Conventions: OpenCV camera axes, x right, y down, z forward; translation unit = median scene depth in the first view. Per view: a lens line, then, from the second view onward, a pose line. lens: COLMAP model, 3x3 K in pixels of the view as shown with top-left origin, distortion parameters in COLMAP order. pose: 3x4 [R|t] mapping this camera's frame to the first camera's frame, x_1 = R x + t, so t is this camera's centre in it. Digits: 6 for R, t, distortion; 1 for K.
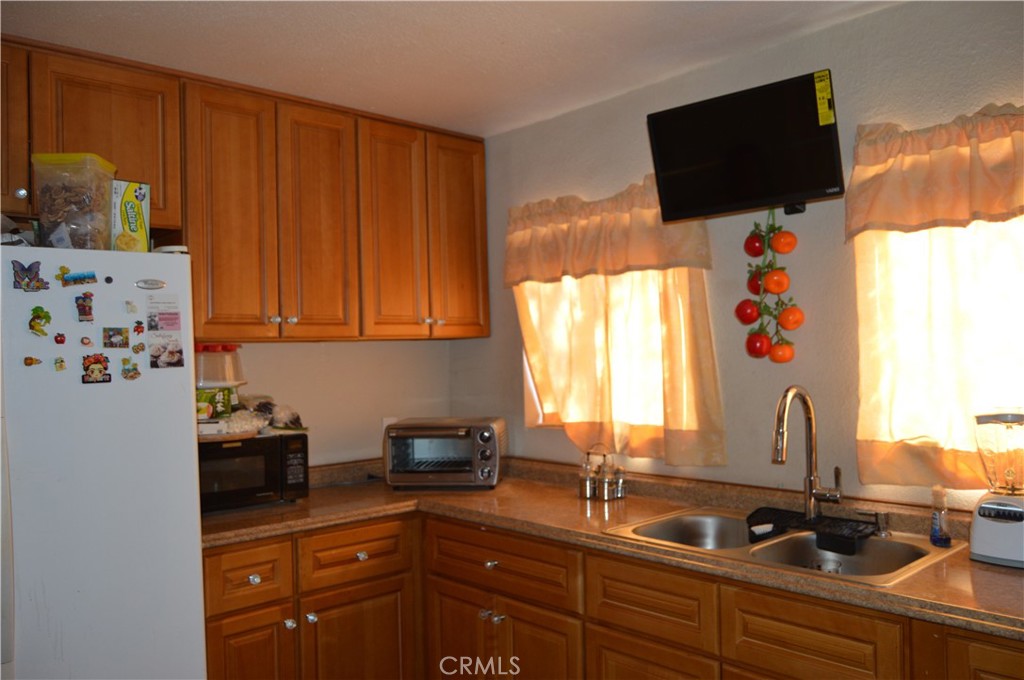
lens RADIAL K [[803.5, 0, 512.0], [0, 803.5, 340.0], [0, 0, 1]] dist [-0.018624, 0.014686]
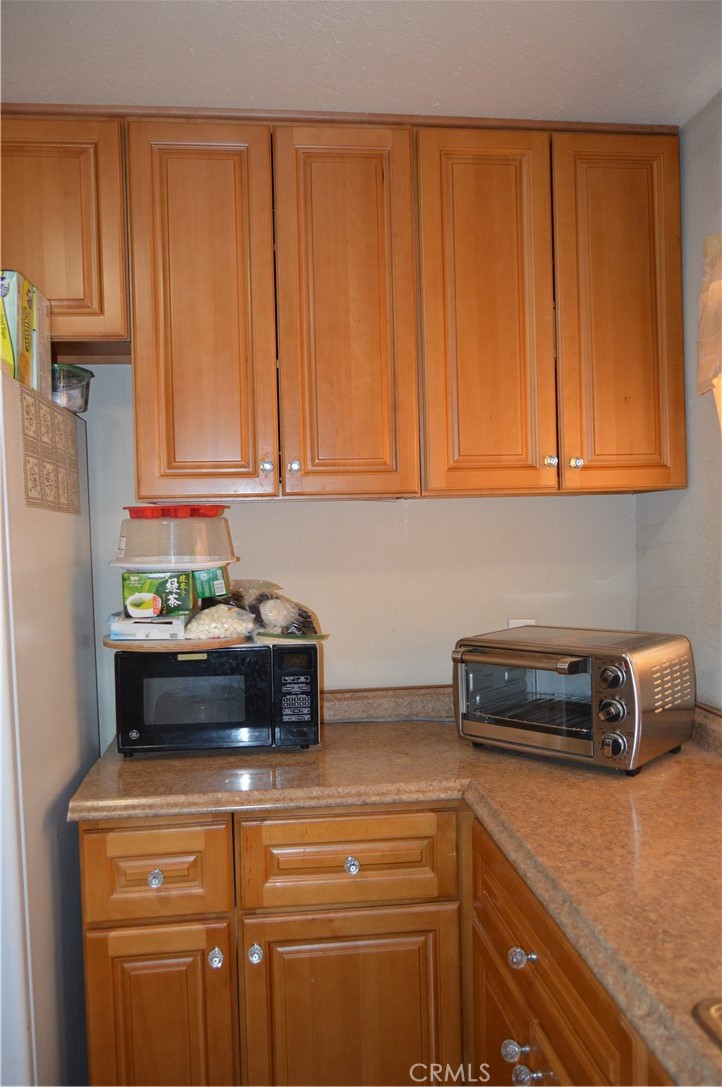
lens RADIAL K [[852.9, 0, 361.0], [0, 852.9, 543.5], [0, 0, 1]] dist [-0.018624, 0.014686]
pose [[0.807818, 0.018391, -0.589145, 0.172228], [0.014626, 0.998580, 0.051228, 0.001807], [0.589250, -0.050000, 0.806402, 0.486330]]
